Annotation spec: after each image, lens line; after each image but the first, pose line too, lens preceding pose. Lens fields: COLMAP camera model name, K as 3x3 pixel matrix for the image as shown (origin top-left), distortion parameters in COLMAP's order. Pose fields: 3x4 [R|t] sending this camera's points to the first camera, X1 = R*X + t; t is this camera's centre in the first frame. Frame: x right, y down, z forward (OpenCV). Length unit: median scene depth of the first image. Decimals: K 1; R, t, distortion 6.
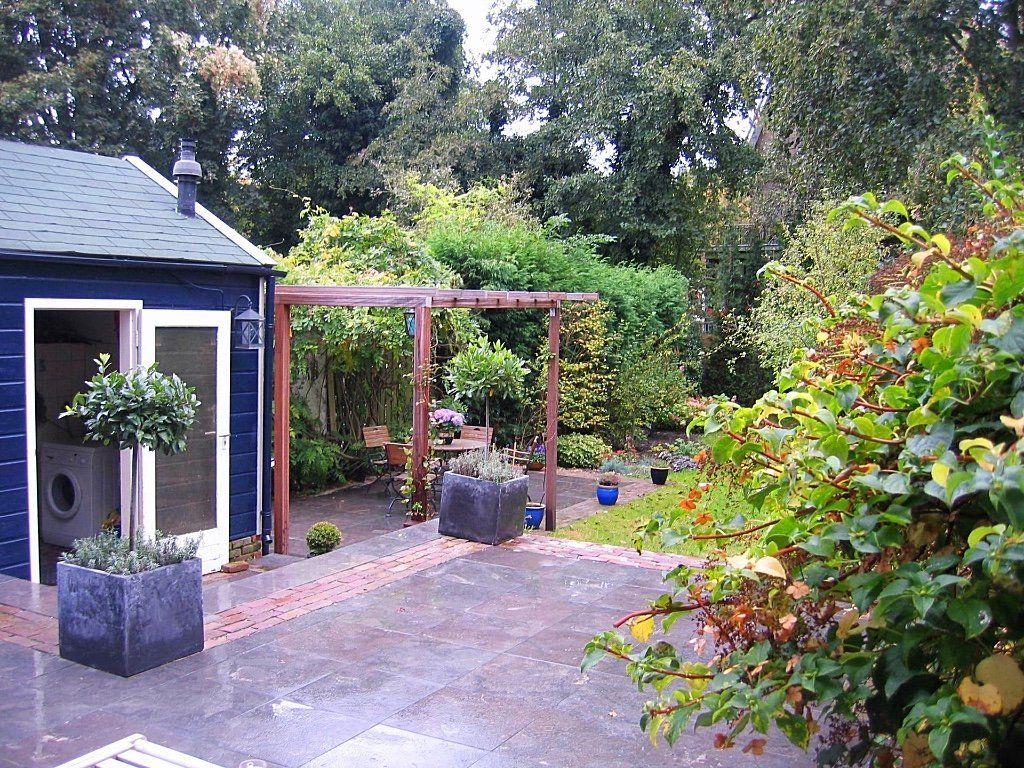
lens RADIAL K [[1068.1, 0, 517.2], [0, 1068.1, 402.7], [0, 0, 1]] dist [-0.133829, 0.106718]
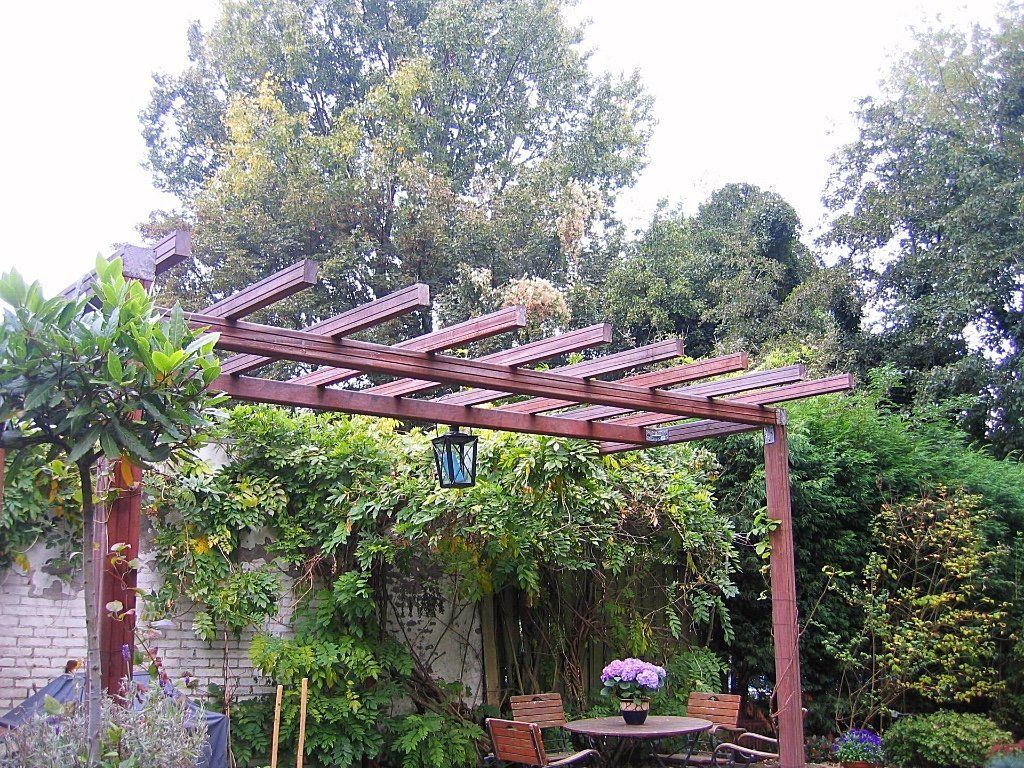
lens RADIAL K [[1068.1, 0, 517.2], [0, 1068.1, 402.7], [0, 0, 1]] dist [-0.133829, 0.106718]
pose [[0.921846, -0.106732, -0.372570, 0.068132], [0.002239, 0.962782, -0.270271, 0.018805], [0.387550, 0.248314, 0.887775, 0.332662]]
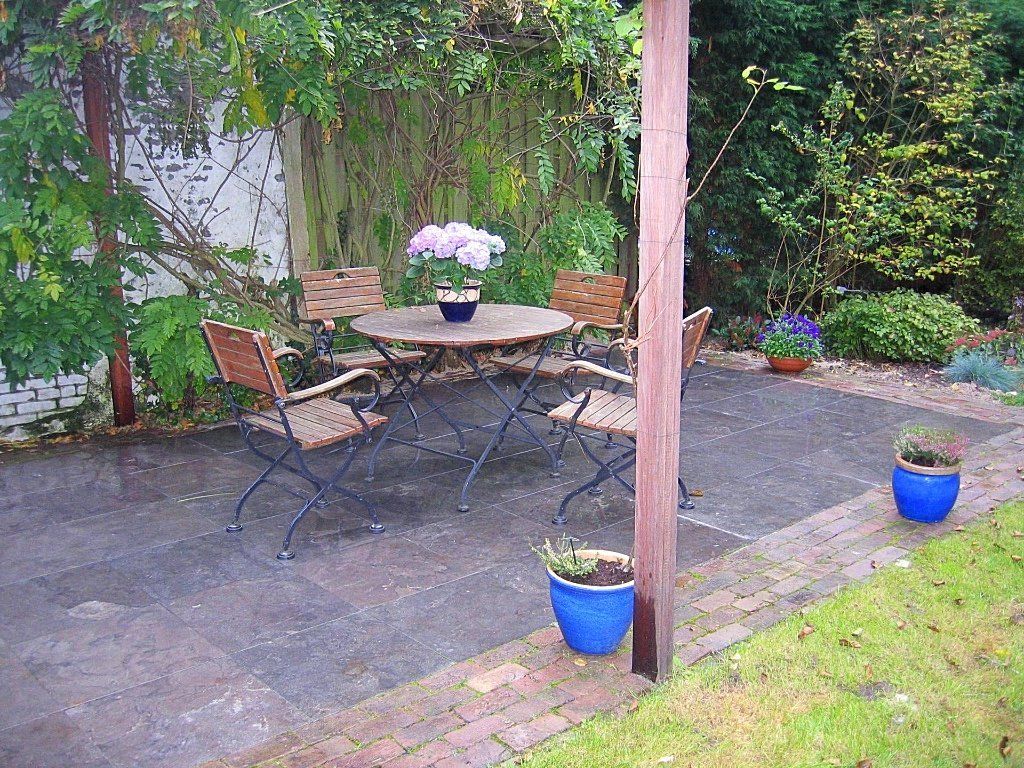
lens RADIAL K [[1068.1, 0, 517.2], [0, 1068.1, 402.7], [0, 0, 1]] dist [-0.133829, 0.106718]
pose [[0.937352, 0.058669, -0.343407, 0.056275], [-0.006888, 0.988646, 0.150105, 0.008517], [0.348314, -0.138336, 0.927114, 0.478802]]
